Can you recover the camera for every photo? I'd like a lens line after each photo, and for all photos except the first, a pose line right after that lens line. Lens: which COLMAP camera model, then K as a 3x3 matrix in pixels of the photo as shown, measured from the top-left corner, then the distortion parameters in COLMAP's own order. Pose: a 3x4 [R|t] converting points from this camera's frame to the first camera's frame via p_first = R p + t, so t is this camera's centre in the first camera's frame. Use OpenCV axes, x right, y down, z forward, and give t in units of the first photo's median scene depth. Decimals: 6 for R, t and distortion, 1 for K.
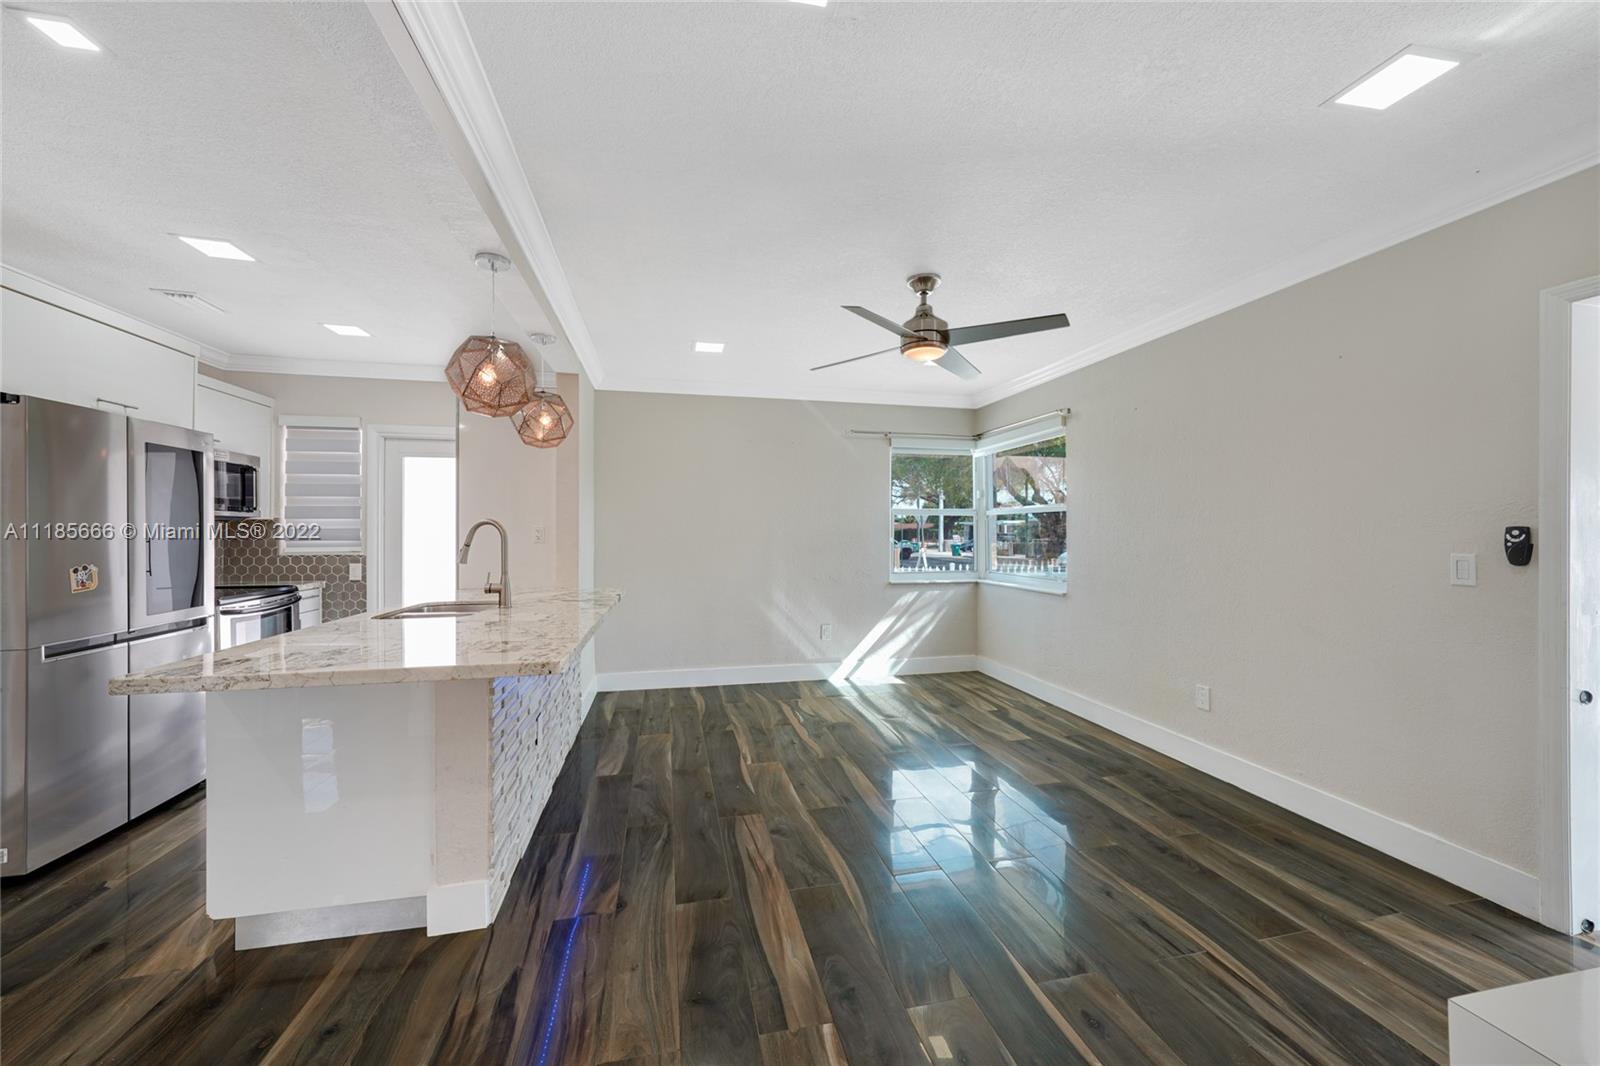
lens RADIAL K [[699.4, 0, 818.0], [0, 699.4, 524.5], [0, 0, 1]] dist [-0.002219, 0.000339]
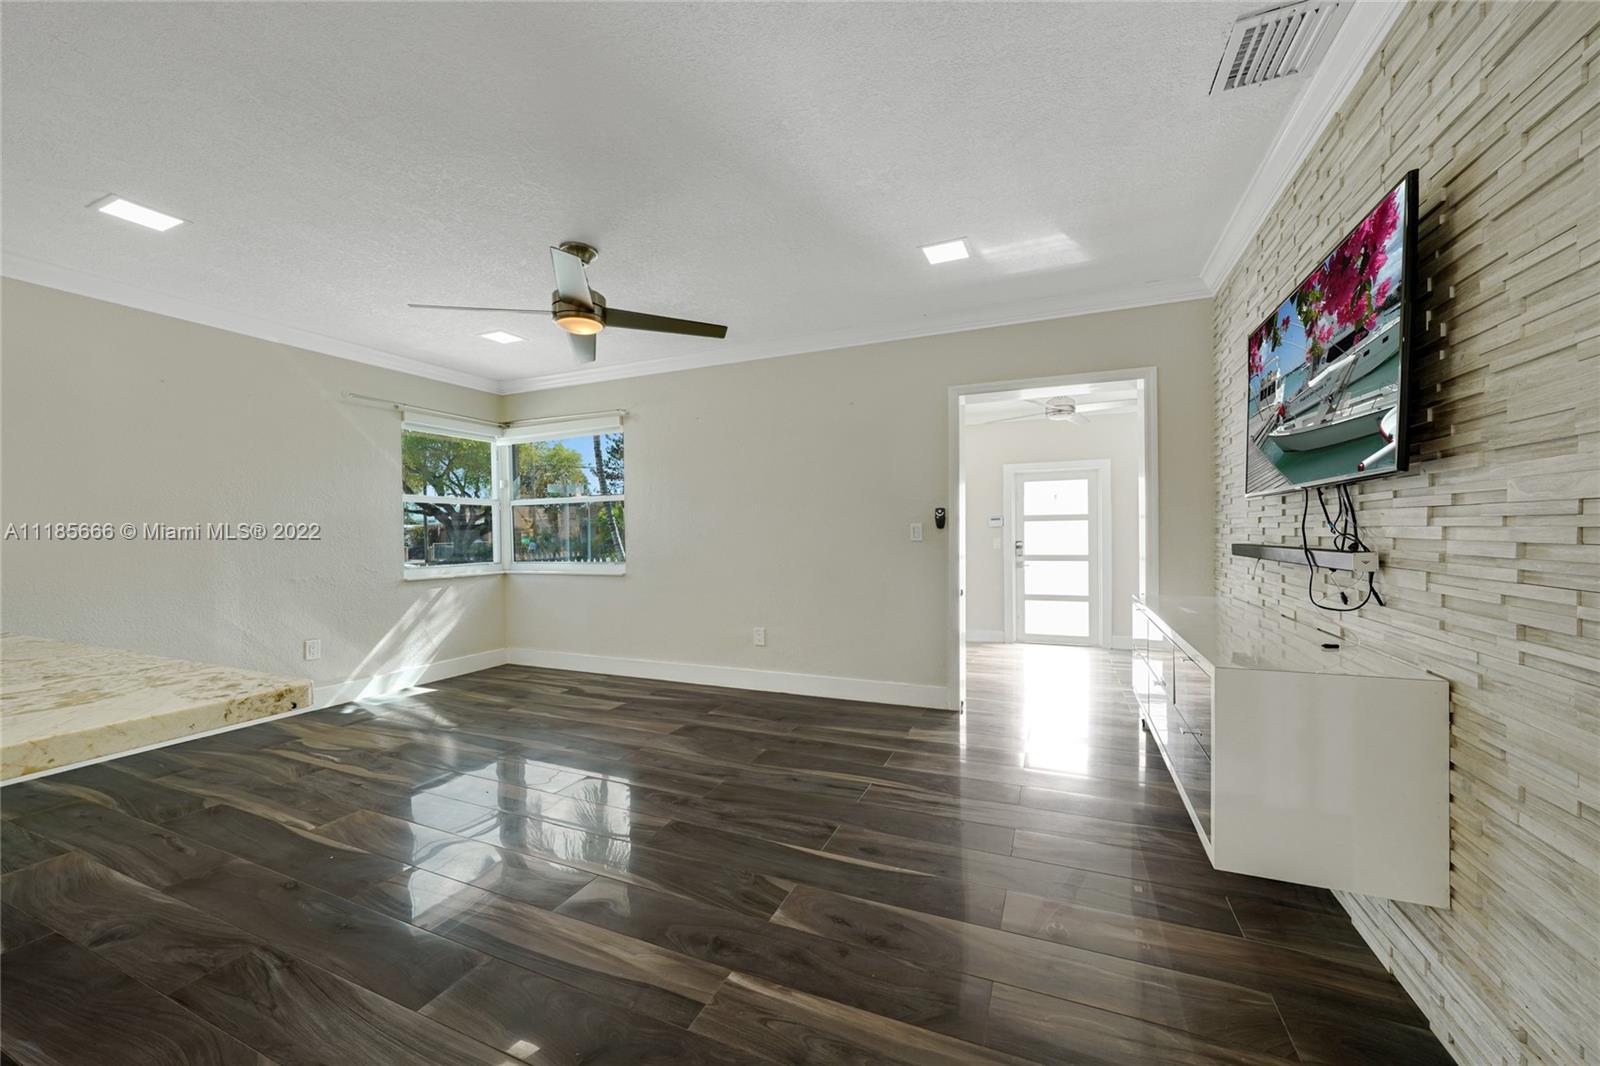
lens RADIAL K [[584.4, 0, 883.2], [0, 584.4, 535.0], [0, 0, 1]] dist [-0.022673, 0.005107]
pose [[0.521919, -0.010993, 0.852924, -0.322050], [0.007513, 0.999937, 0.008290, 0.044705], [-0.852962, 0.002081, 0.521969, 0.214584]]
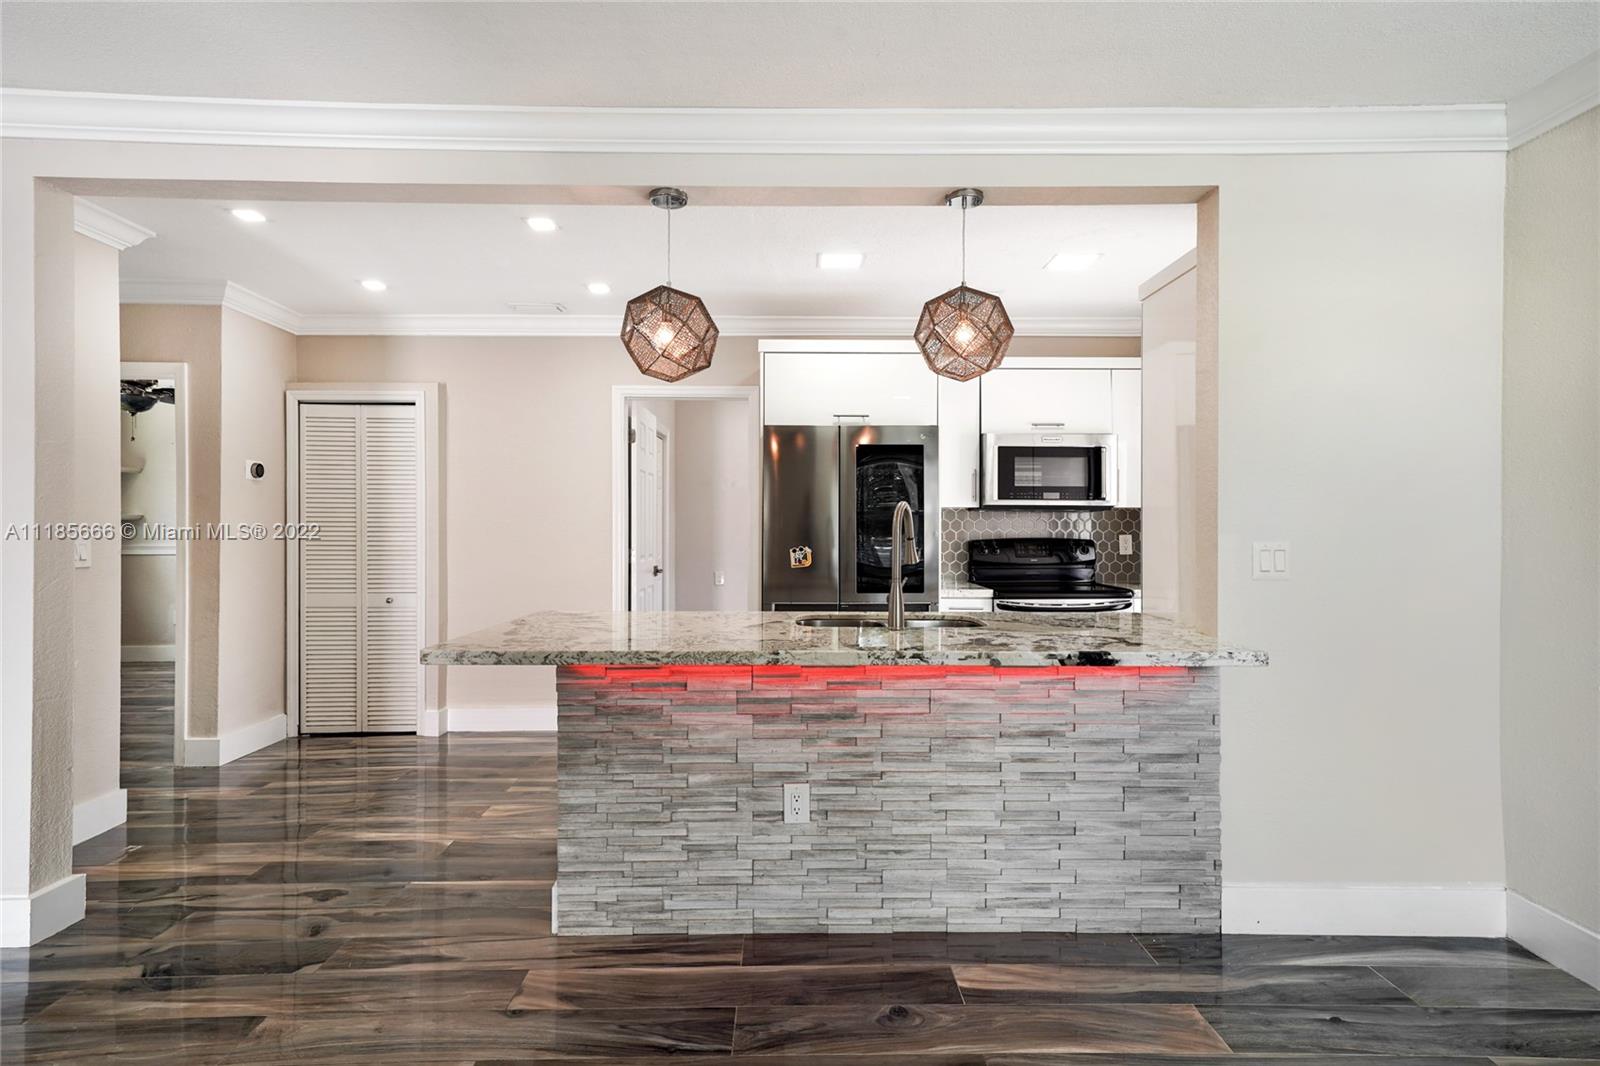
lens RADIAL K [[825.2, 0, 769.4], [0, 825.2, 512.5], [0, 0, 1]] dist [0.020371, -0.000122]
pose [[-0.273285, -0.010794, -0.961873, 0.374782], [0.006983, 0.999888, -0.013204, 0.010227], [0.961908, -0.010325, -0.273179, 1.093544]]
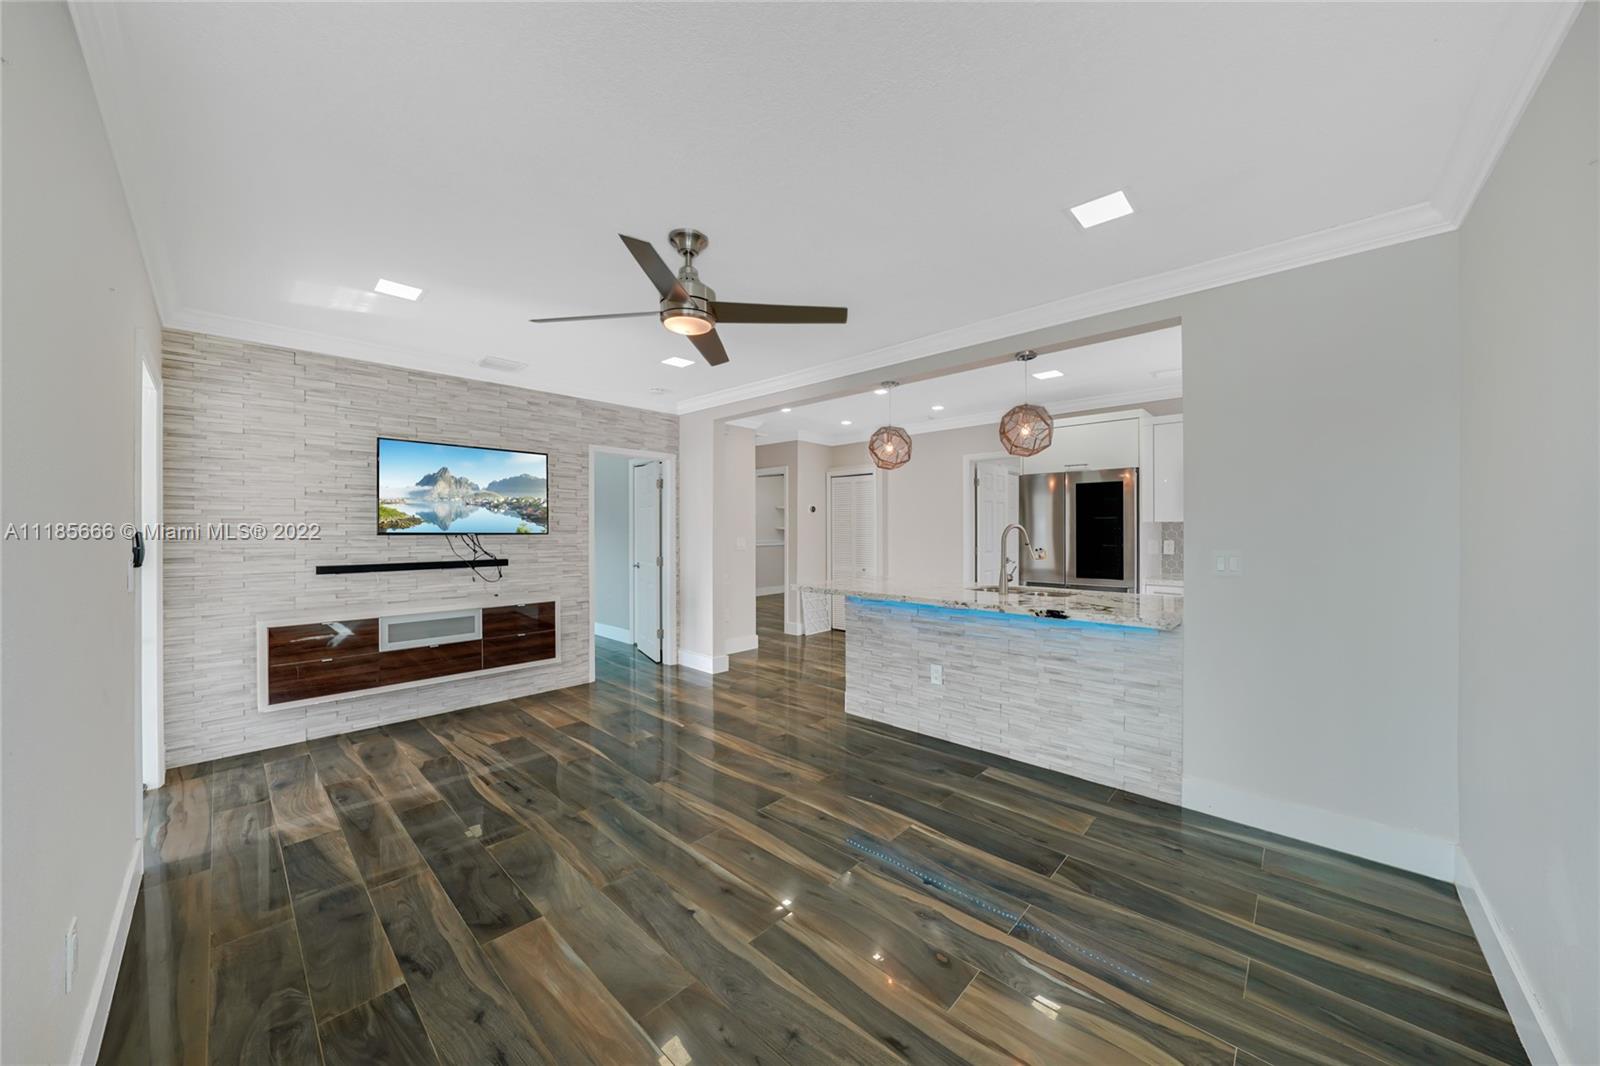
lens RADIAL K [[521.0, 0, 770.6], [0, 521.0, 528.6], [0, 0, 1]] dist [-0.020524, 0.000043]
pose [[-0.875460, 0.004558, -0.483269, 0.365983], [0.009715, 0.999919, -0.008170, 0.002437], [0.483193, -0.011847, -0.875434, 1.599915]]
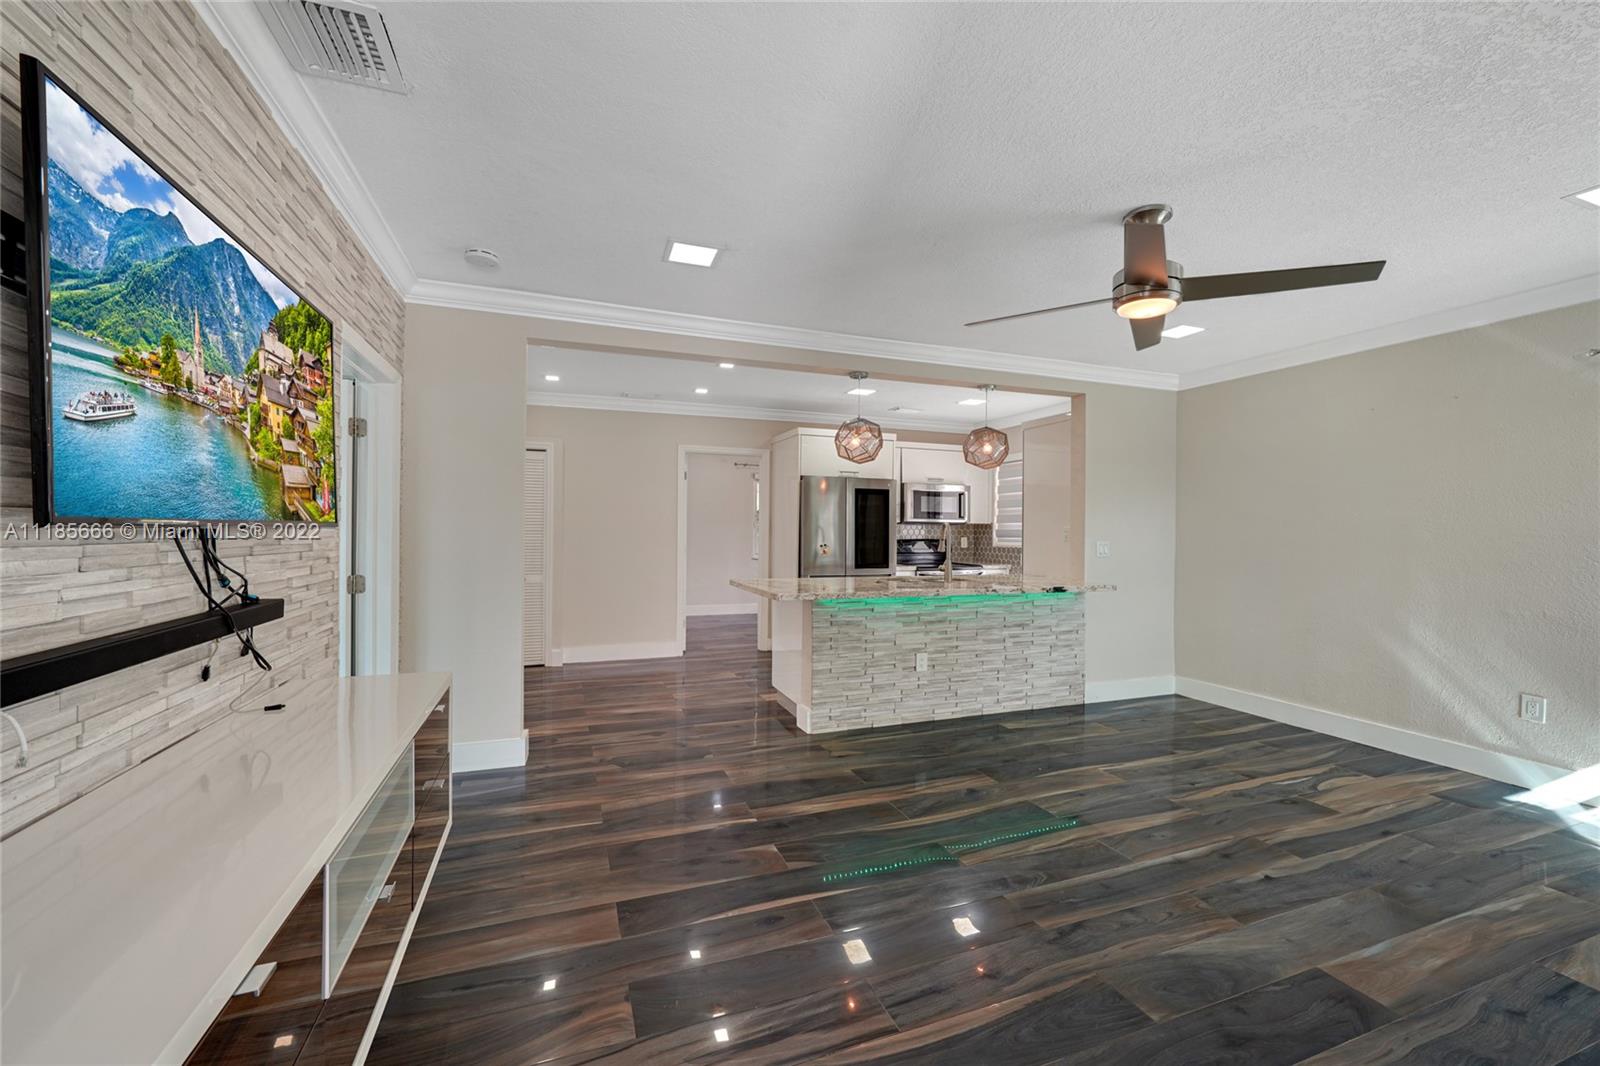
lens RADIAL K [[618.9, 0, 717.8], [0, 618.9, 533.9], [0, 0, 1]] dist [-0.009027, 0.000848]
pose [[-0.005618, 0.008328, -0.999950, 0.851199], [0.001509, 0.999964, 0.008319, 0.003265], [0.999983, -0.001463, -0.005630, 0.516060]]
